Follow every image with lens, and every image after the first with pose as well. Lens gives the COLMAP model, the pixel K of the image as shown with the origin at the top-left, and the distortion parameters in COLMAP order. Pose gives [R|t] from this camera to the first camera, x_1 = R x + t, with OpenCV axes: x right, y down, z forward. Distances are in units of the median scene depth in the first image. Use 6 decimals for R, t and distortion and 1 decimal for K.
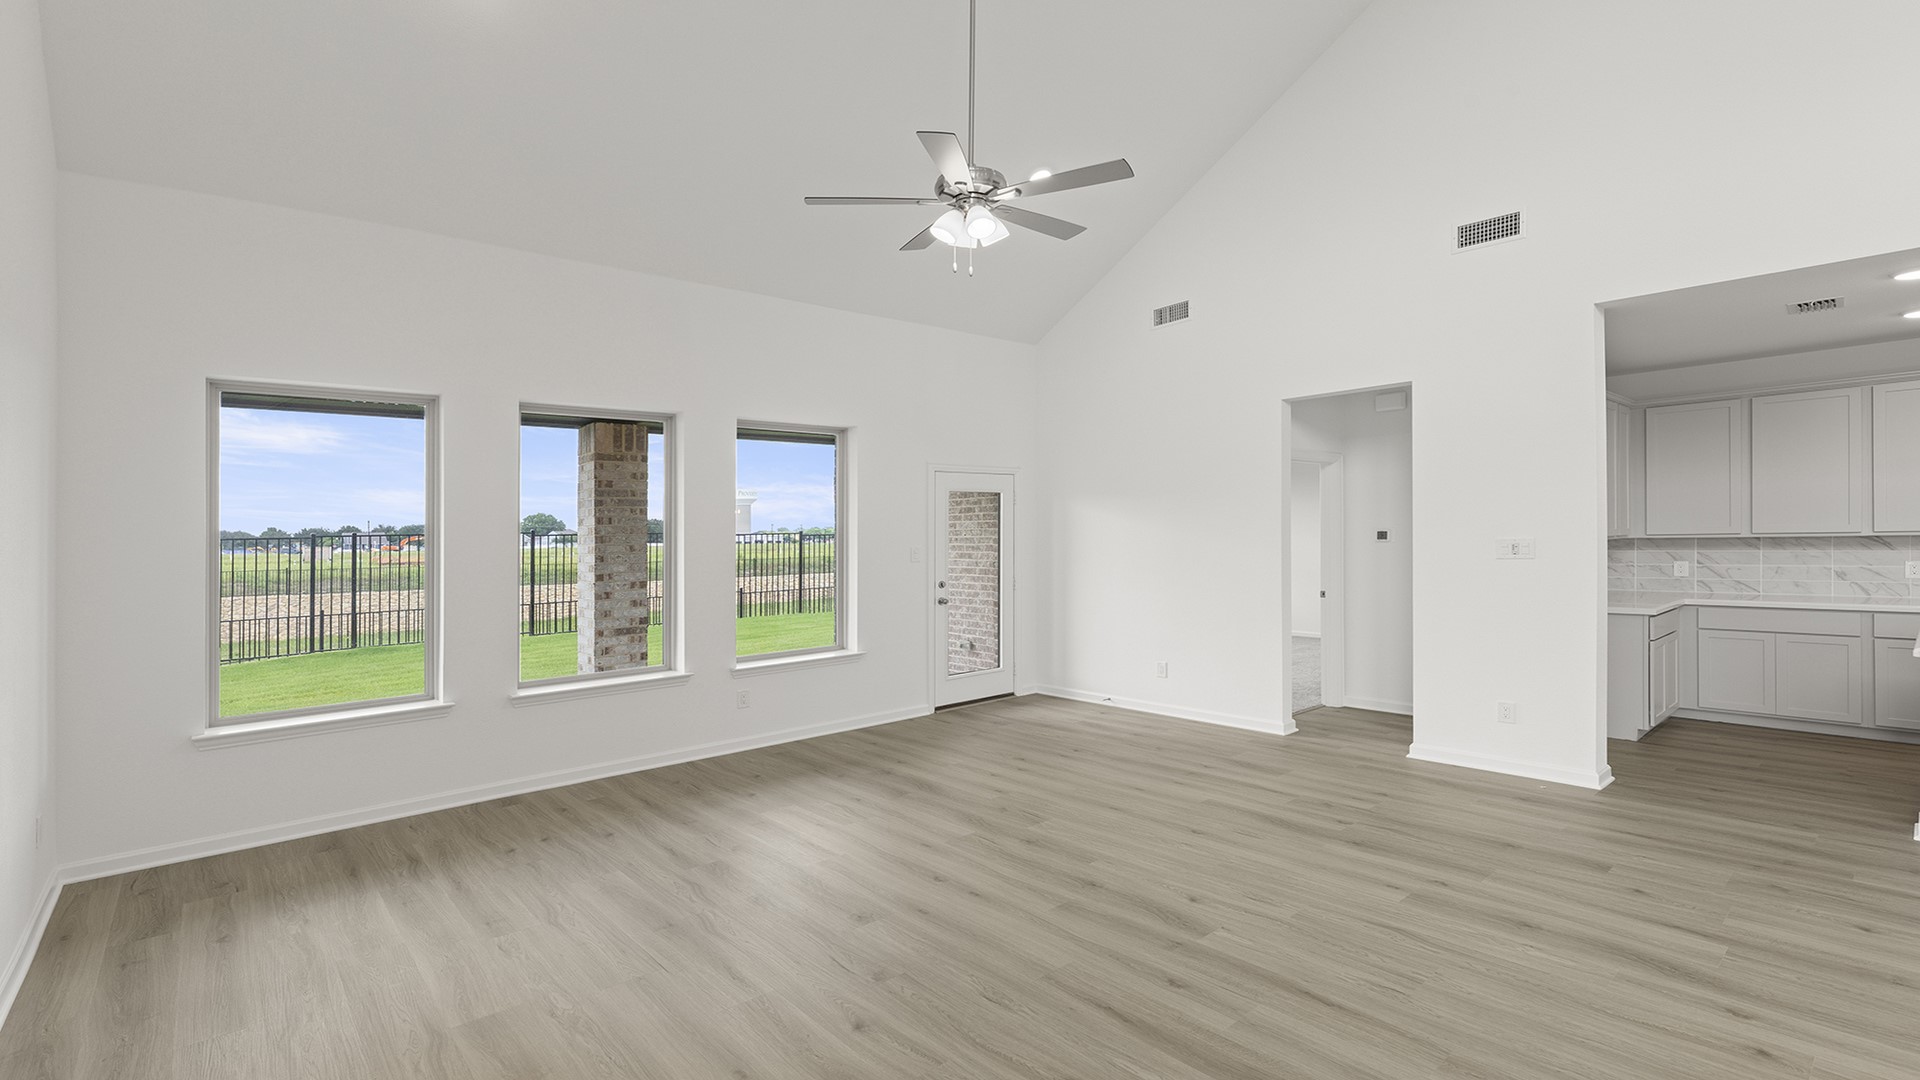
lens RADIAL K [[881.2, 0, 931.3], [0, 881.2, 520.8], [0, 0, 1]] dist [0.001213, -0.001754]
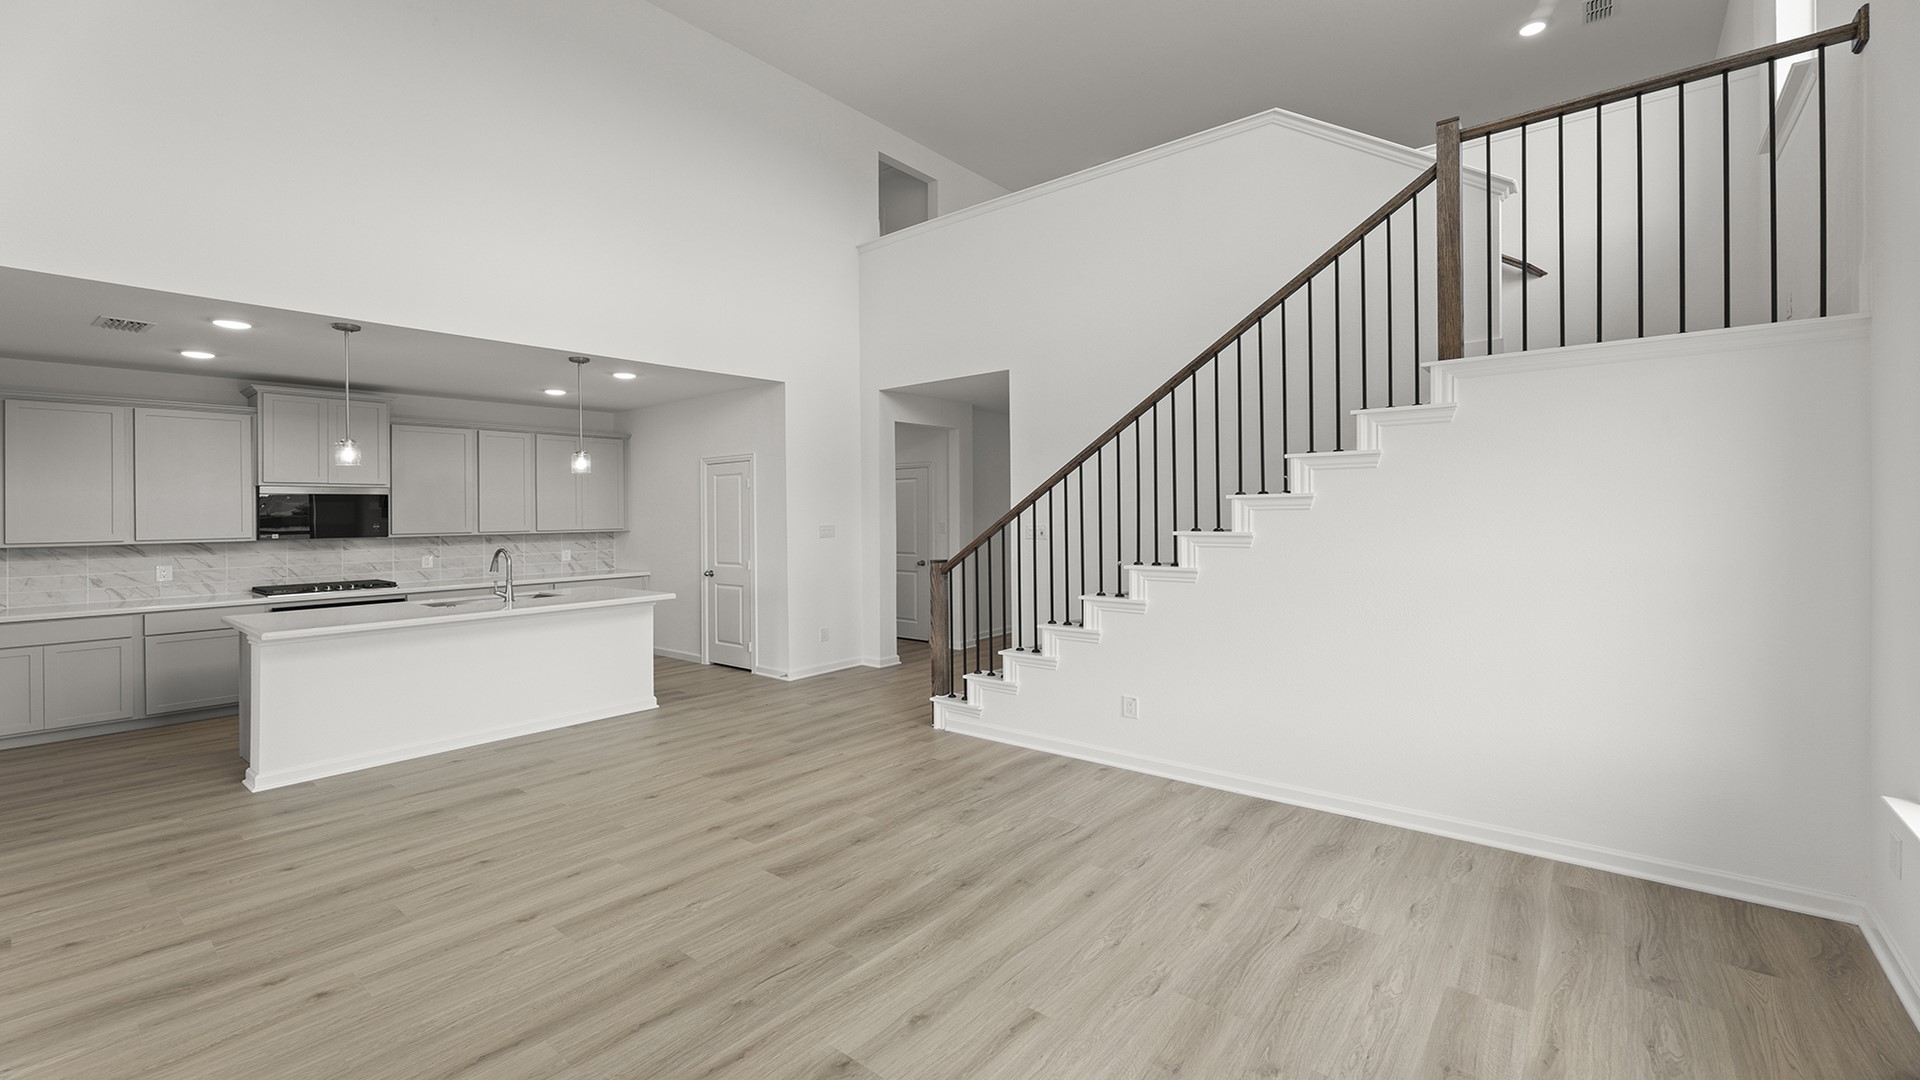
lens RADIAL K [[778.8, 0, 977.3], [0, 778.8, 529.0], [0, 0, 1]] dist [0.000638, 0.000177]
pose [[-0.189901, 0.005240, 0.981789, -0.097717], [0.002665, 0.999985, -0.004822, 0.006096], [-0.981800, 0.001700, -0.189912, 0.174204]]
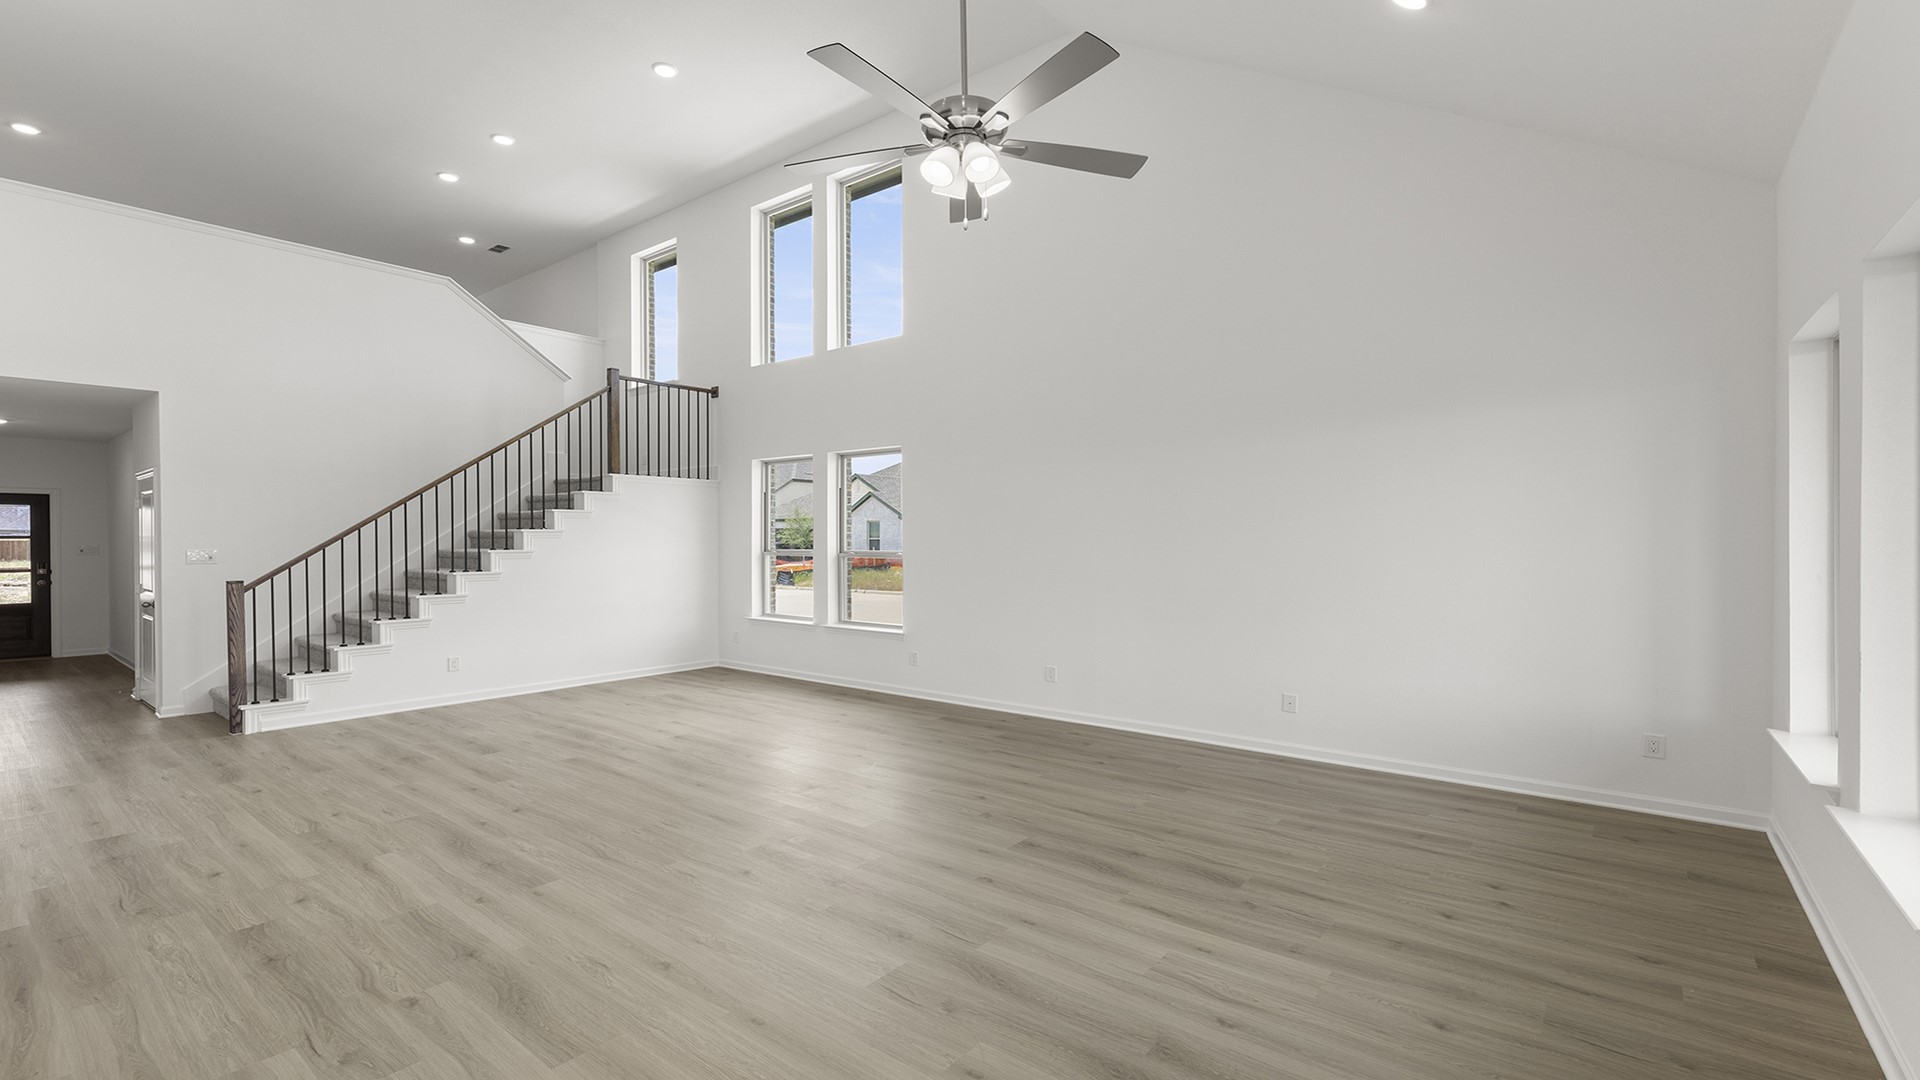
lens RADIAL K [[803.3, 0, 919.5], [0, 803.3, 551.2], [0, 0, 1]] dist [0.001423, 0.000178]
pose [[-0.985733, 0.027656, -0.166029, 0.166435], [0.027291, 0.999617, 0.004481, 0.022418], [0.166089, -0.000114, -0.986111, 1.400594]]
